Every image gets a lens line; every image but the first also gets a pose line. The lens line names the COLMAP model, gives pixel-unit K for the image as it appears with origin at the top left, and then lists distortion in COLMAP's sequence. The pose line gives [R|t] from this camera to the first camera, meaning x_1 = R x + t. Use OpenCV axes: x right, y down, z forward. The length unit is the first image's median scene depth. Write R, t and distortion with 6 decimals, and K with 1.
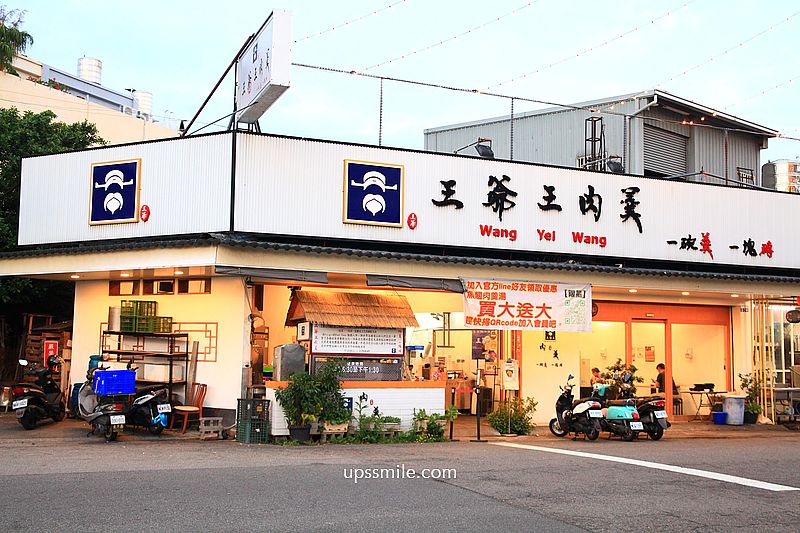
lens RADIAL K [[919.7, 0, 399.2], [0, 919.7, 264.6], [0, 0, 1]] dist [0.023231, 0.000000]
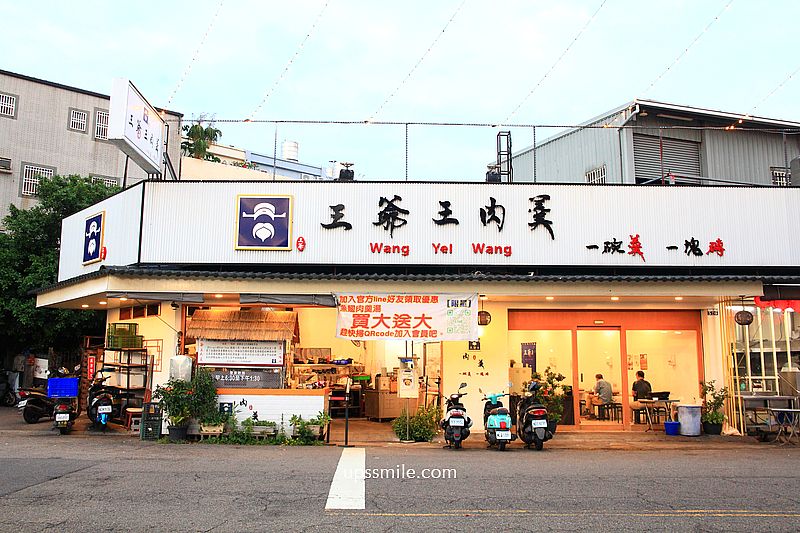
lens RADIAL K [[745.2, 0, 393.1], [0, 745.2, 248.2], [0, 0, 1]] dist [-0.053378, 0.000000]
pose [[0.918229, -0.071465, -0.389549, 0.449818], [0.046199, 0.996198, -0.073859, 0.028343], [0.393346, 0.049823, 0.918039, 0.209168]]
